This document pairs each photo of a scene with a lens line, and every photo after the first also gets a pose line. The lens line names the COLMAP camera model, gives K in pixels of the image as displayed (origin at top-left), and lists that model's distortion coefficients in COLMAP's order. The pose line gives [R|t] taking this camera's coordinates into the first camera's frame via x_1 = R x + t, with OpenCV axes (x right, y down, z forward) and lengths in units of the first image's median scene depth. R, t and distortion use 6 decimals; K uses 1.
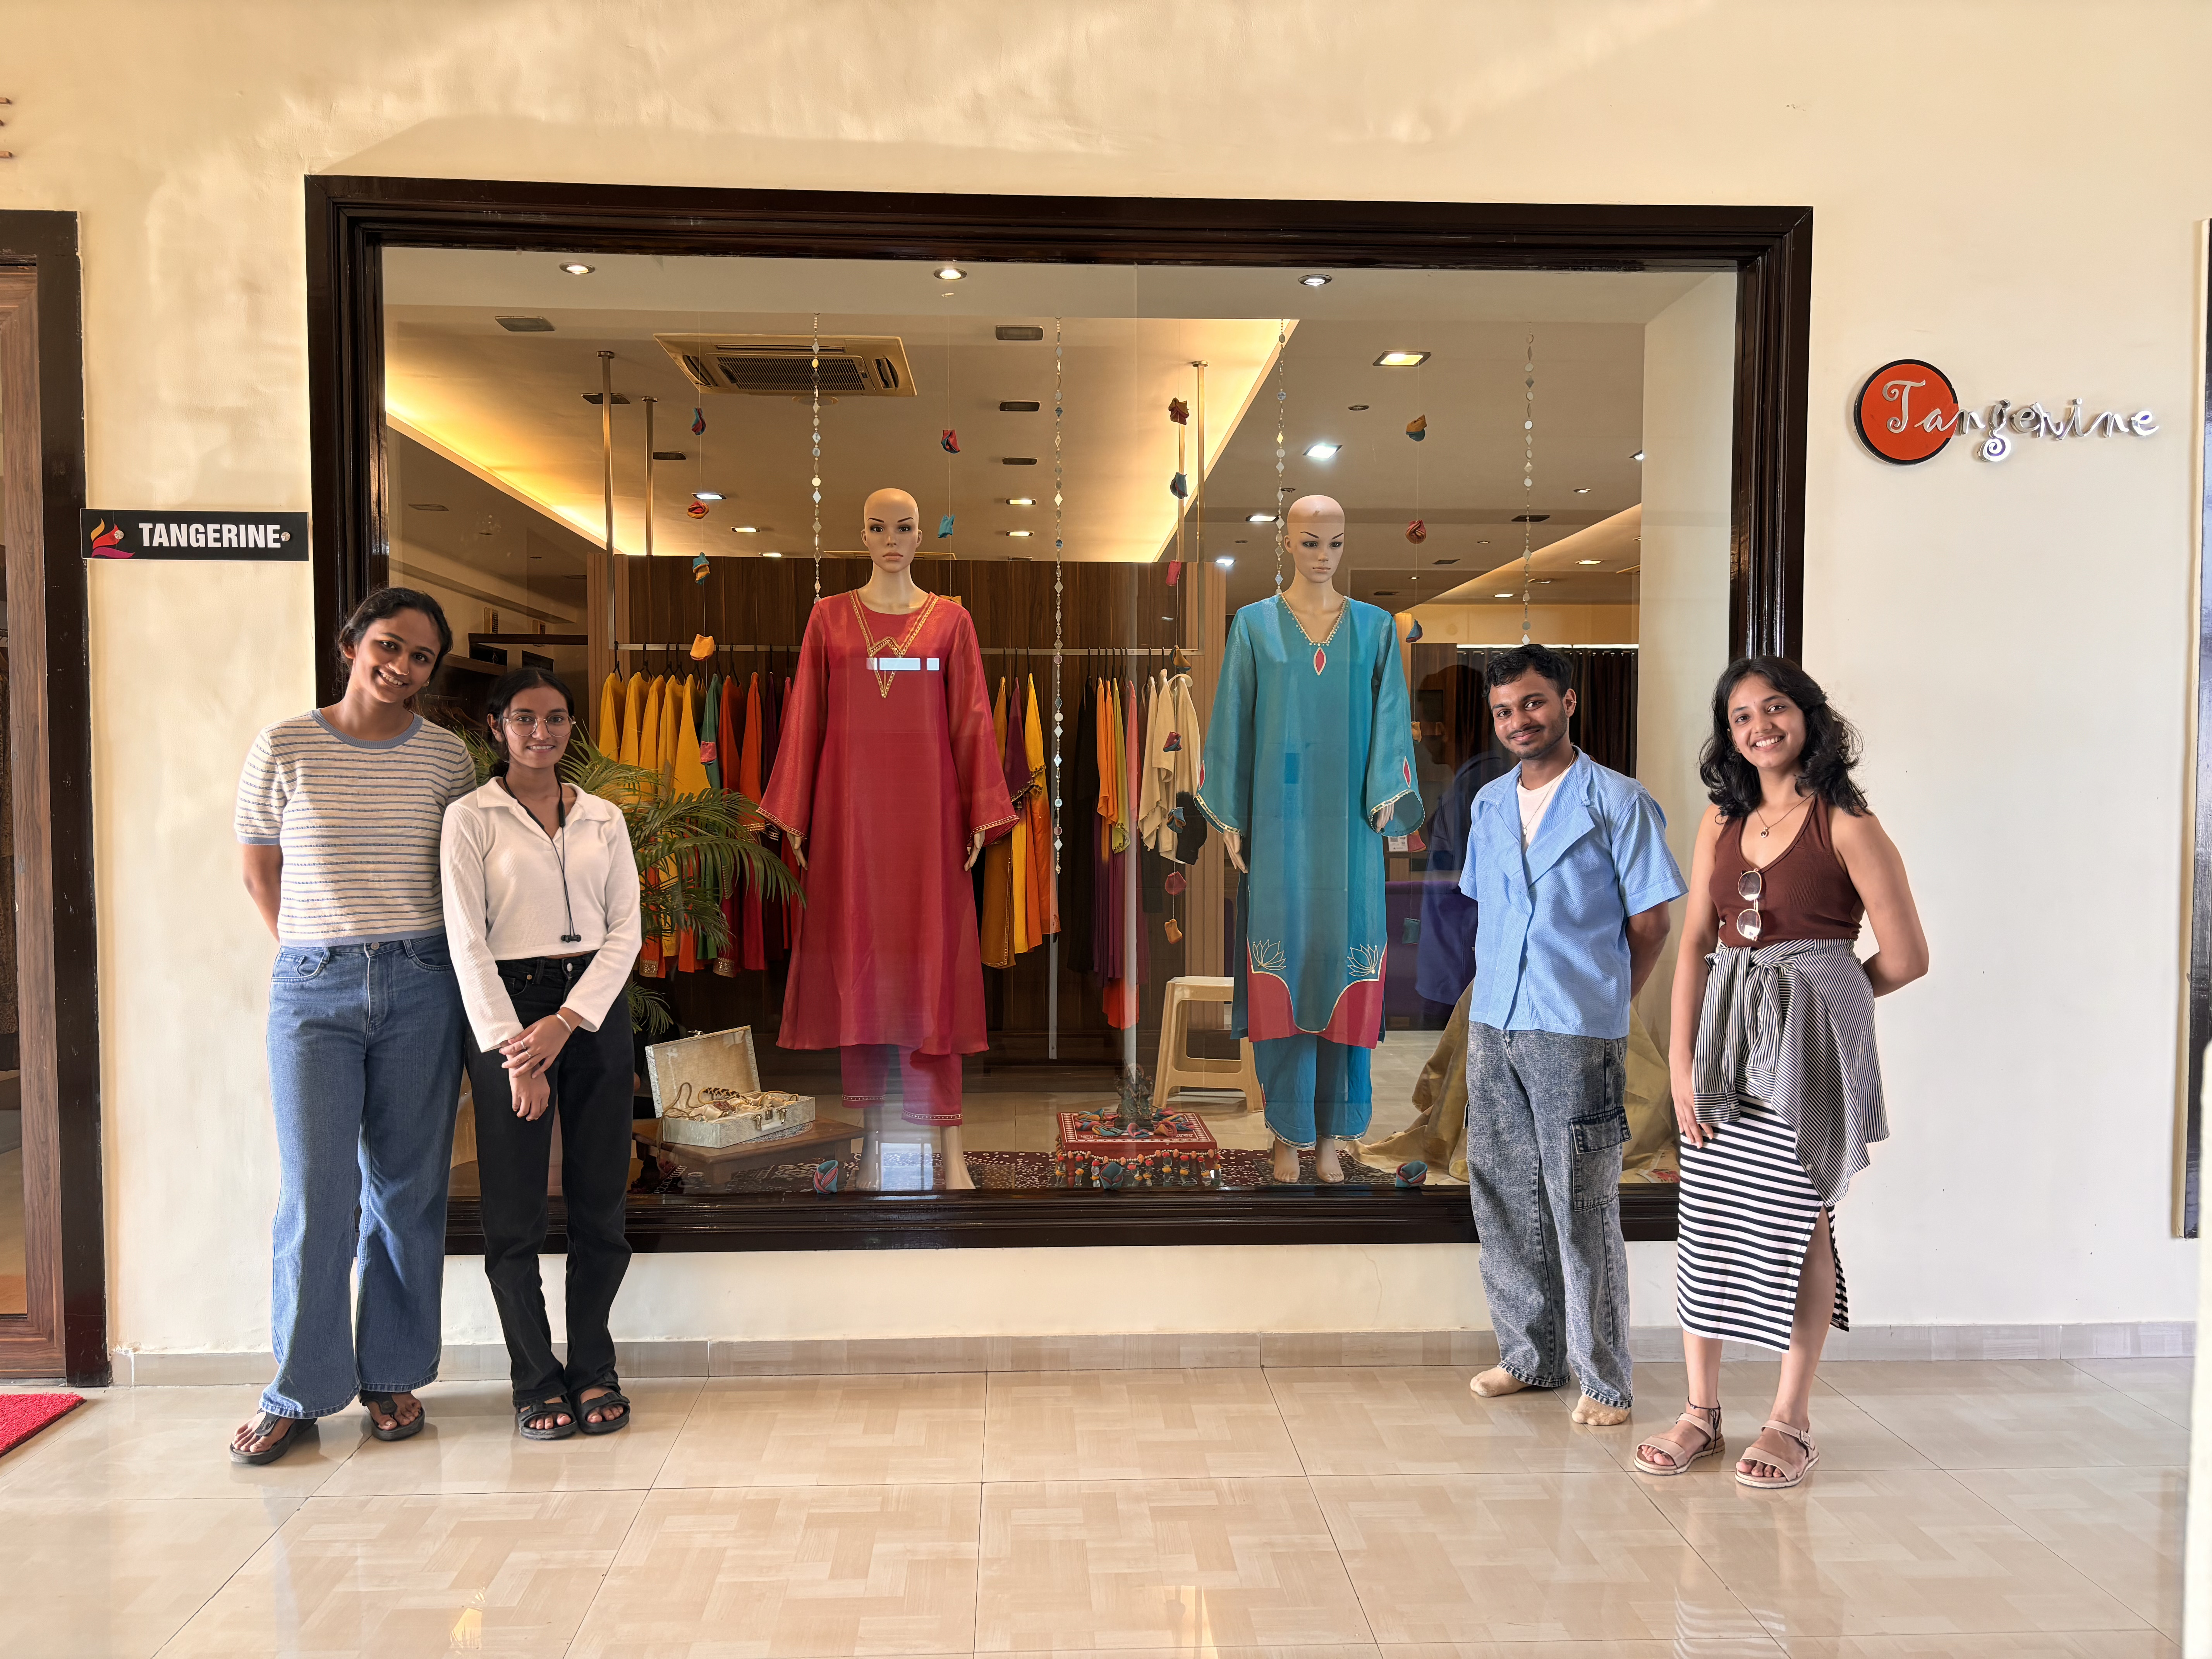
lens RADIAL K [[1670.1, 0, 1107.2], [0, 1670.1, 843.1], [0, 0, 1]] dist [0.047421, -0.004451]
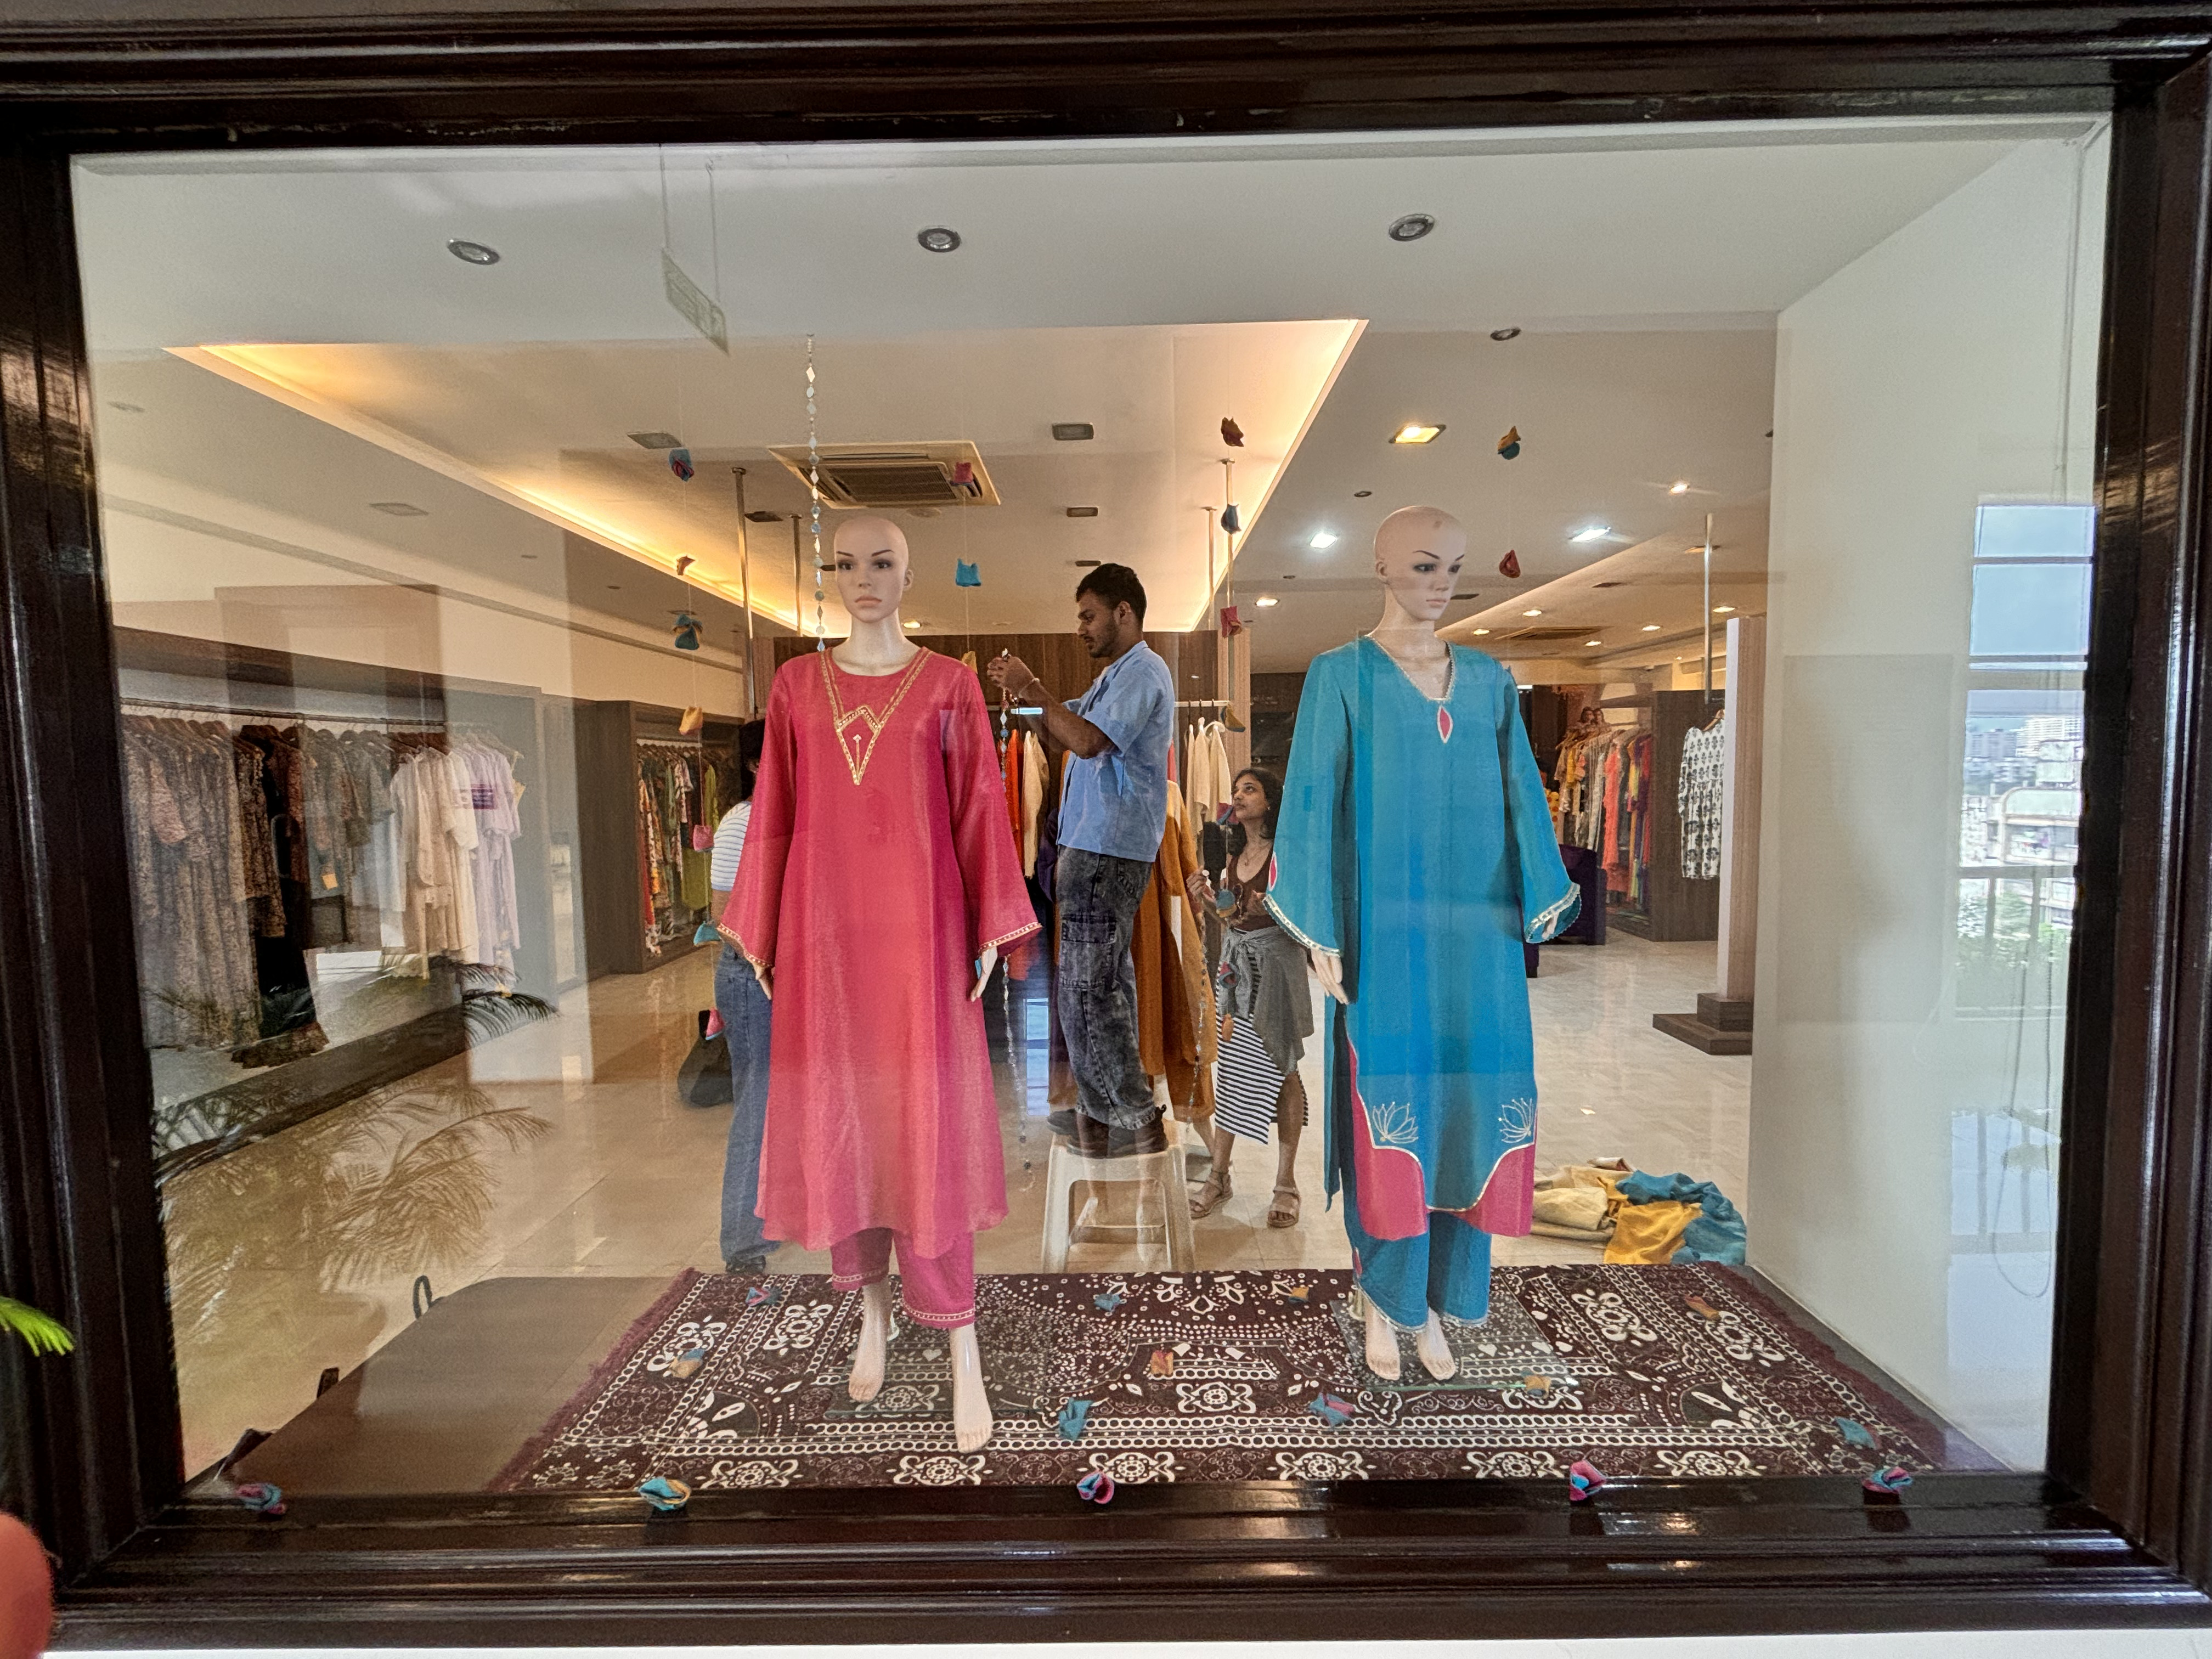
lens RADIAL K [[898.6, 0, 1108.6], [0, 898.6, 823.5], [0, 0, 1]] dist [-0.011513, -0.000047]
pose [[0.998165, -0.017087, -0.058089, 0.005130], [0.018533, 0.999529, 0.024448, -0.075506], [0.057644, -0.025480, 0.998012, 0.581000]]
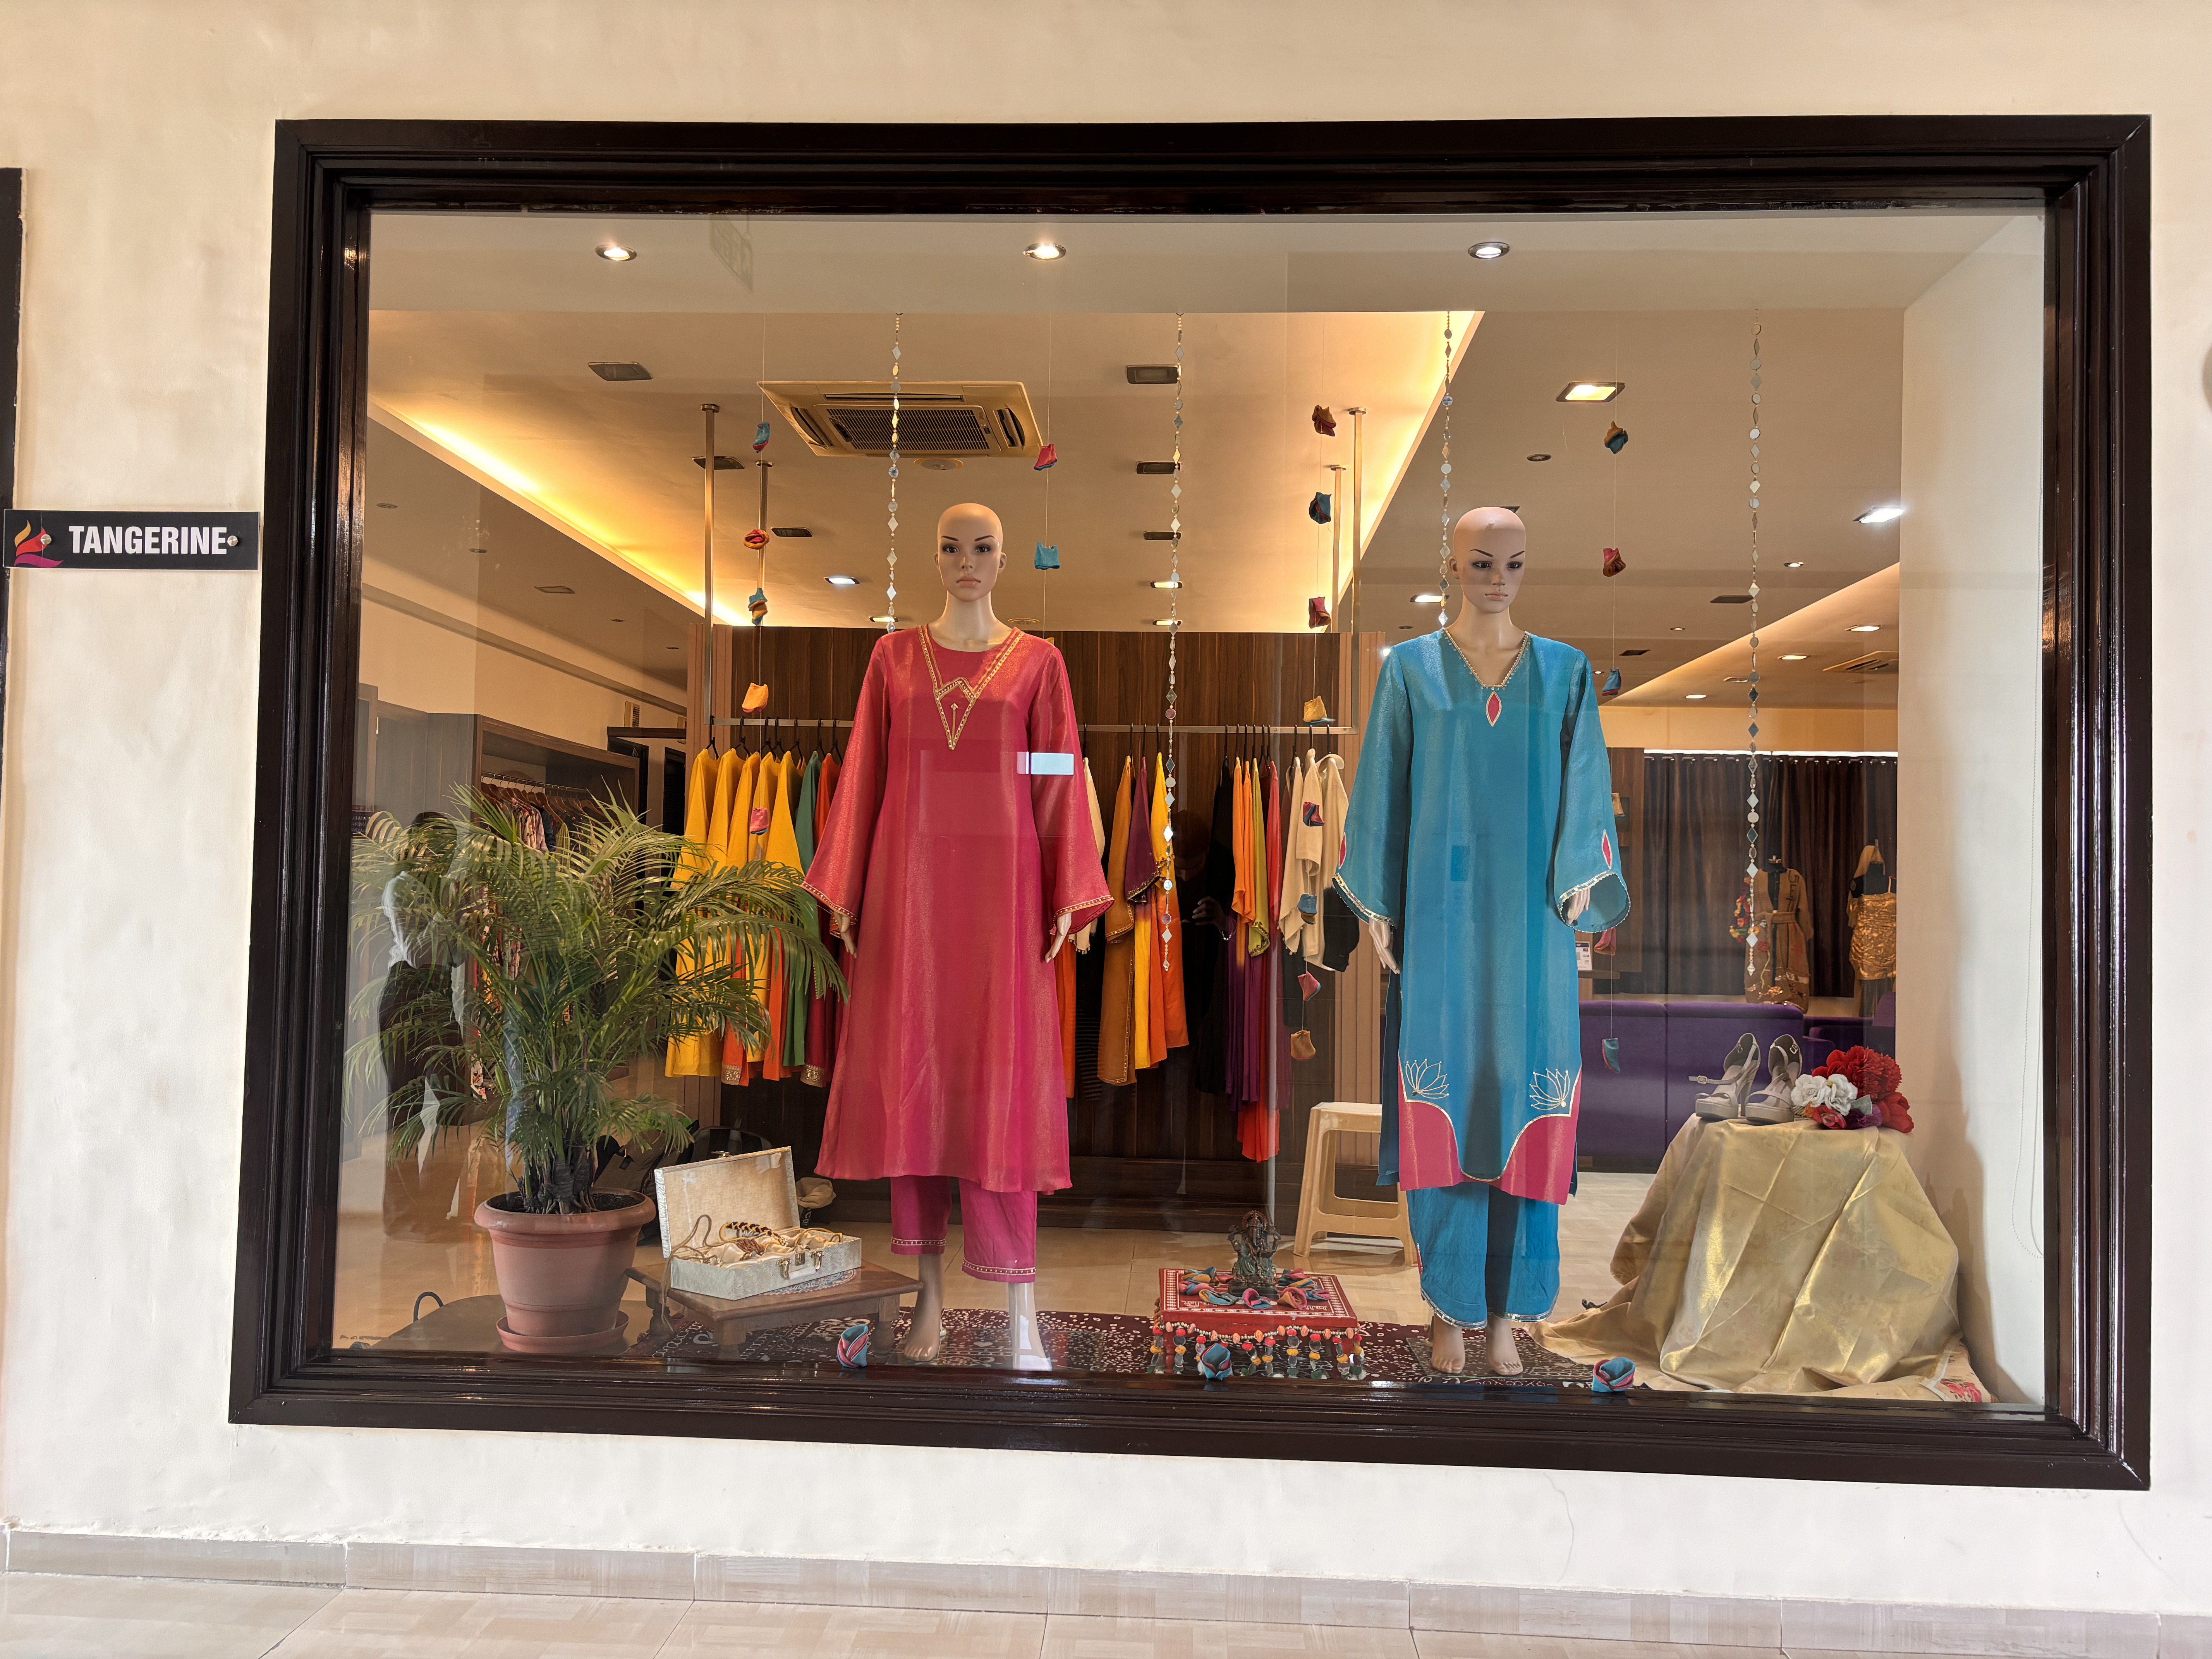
lens RADIAL K [[1674.6, 0, 1088.9], [0, 1674.6, 837.7], [0, 0, 1]] dist [0.014608, 0.004894]
pose [[0.993858, 0.012565, -0.109950, 0.023789], [-0.020552, 0.997206, -0.071812, 0.013415], [0.108741, 0.073631, 0.991339, 0.190287]]
